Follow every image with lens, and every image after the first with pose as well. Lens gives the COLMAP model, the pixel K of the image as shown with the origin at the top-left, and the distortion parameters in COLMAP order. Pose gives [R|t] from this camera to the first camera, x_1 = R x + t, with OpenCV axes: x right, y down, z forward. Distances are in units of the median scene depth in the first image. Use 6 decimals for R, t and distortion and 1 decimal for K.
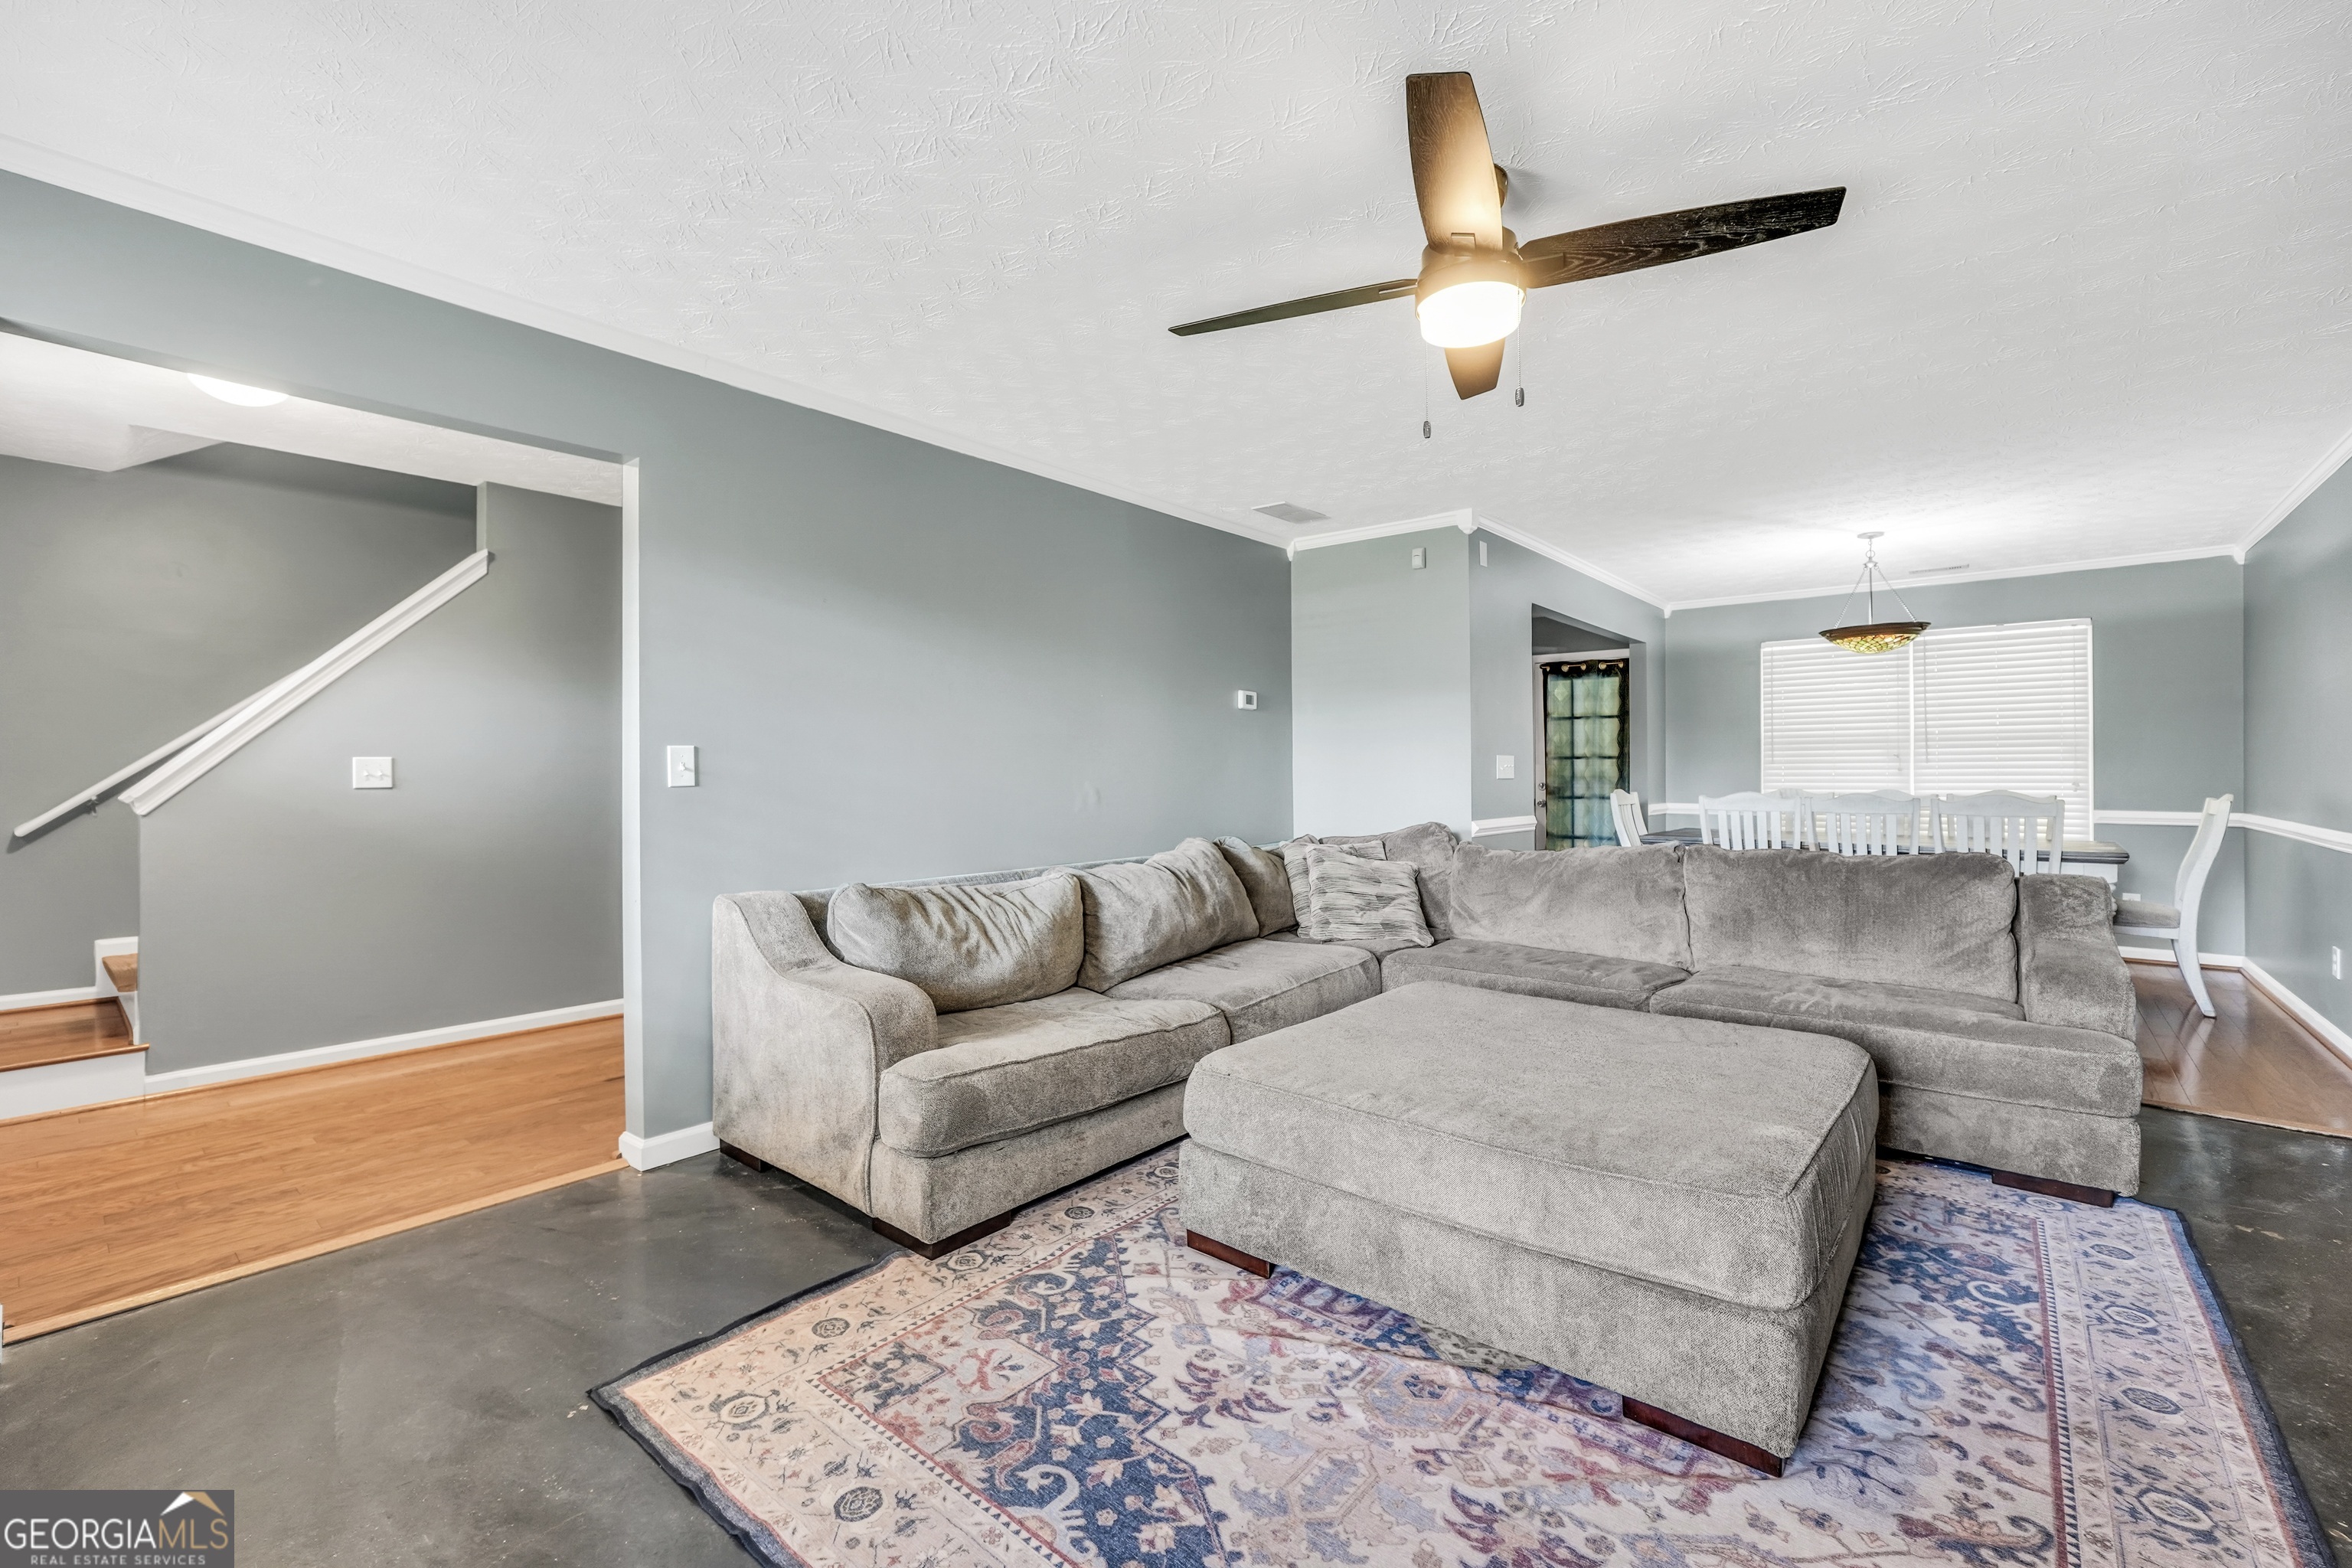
lens RADIAL K [[994.6, 0, 1166.7], [0, 994.6, 761.2], [0, 0, 1]] dist [-0.022985, 0.009406]
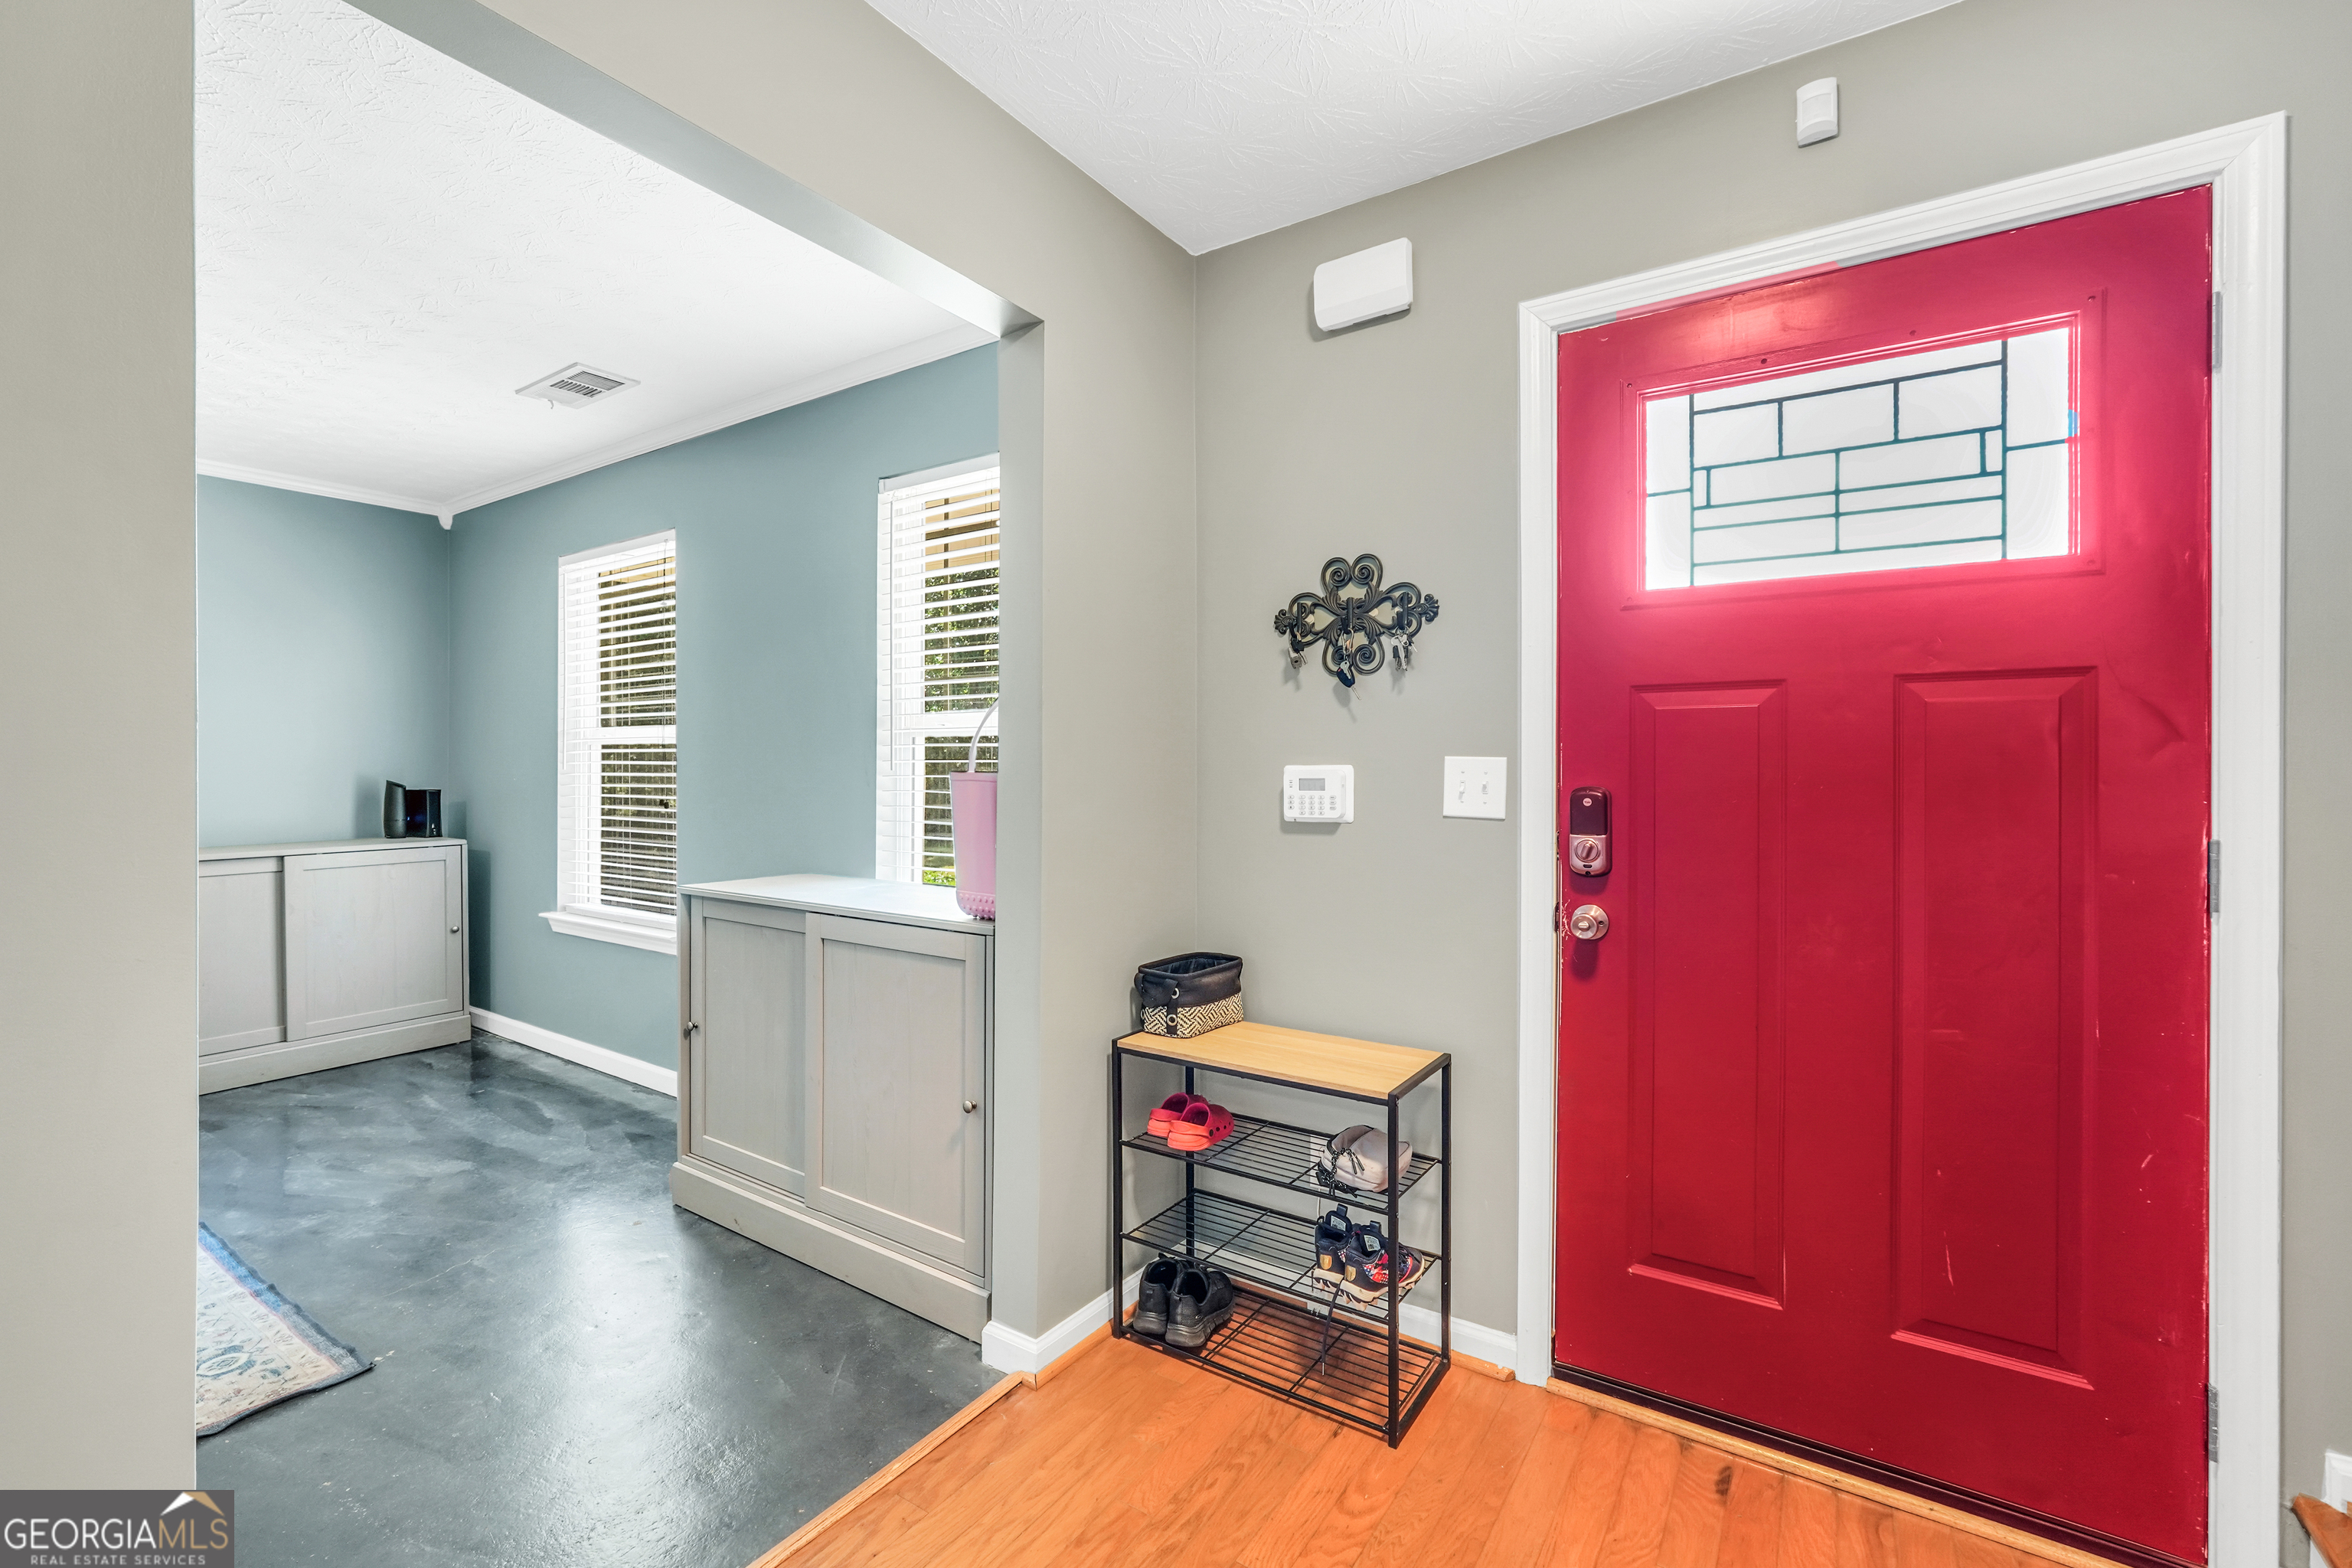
lens RADIAL K [[998.5, 0, 1161.5], [0, 998.5, 777.9], [0, 0, 1]] dist [-0.022936, 0.008980]
pose [[-0.993785, 0.001540, -0.111308, -1.022783], [0.001287, 0.999996, 0.002343, -0.004248], [0.111311, 0.002185, -0.993783, 1.668556]]
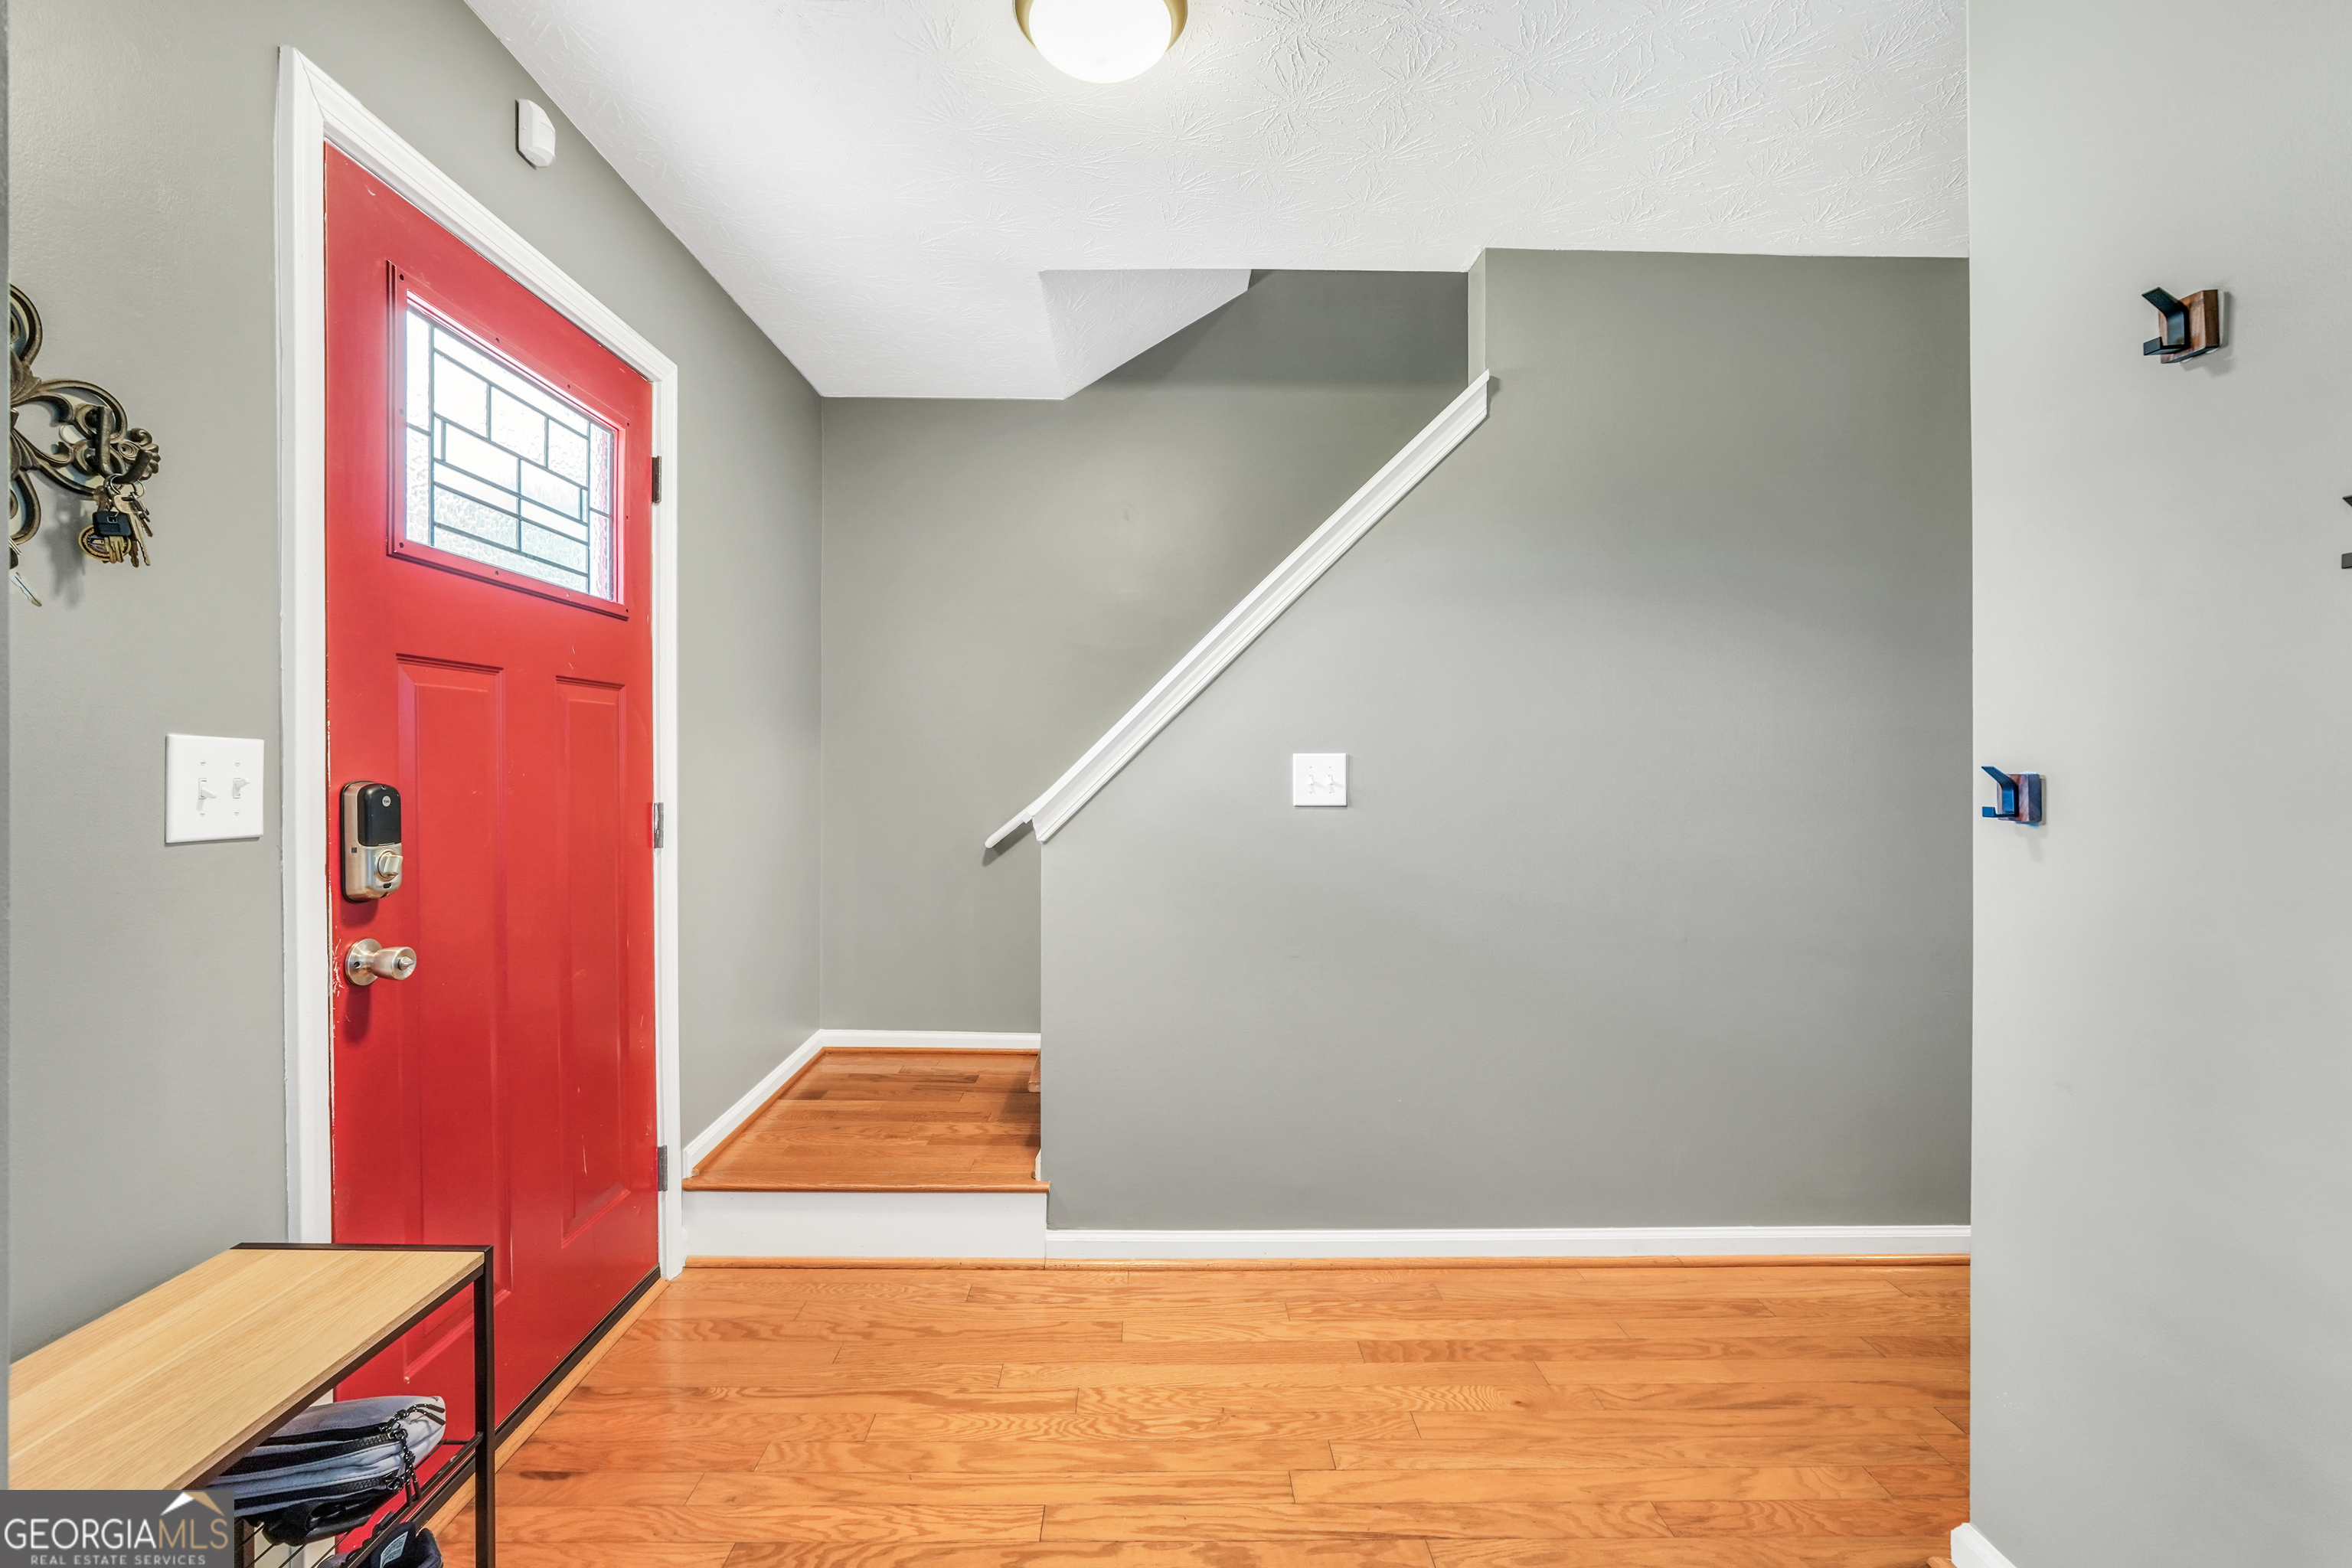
lens RADIAL K [[994.6, 0, 1166.7], [0, 994.6, 761.2], [0, 0, 1]] dist [-0.022985, 0.009406]
pose [[0.659837, 0.007385, -0.751372, -0.690832], [-0.001273, 0.999961, 0.008710, -0.012027], [0.751407, -0.004791, 0.659821, 0.888157]]
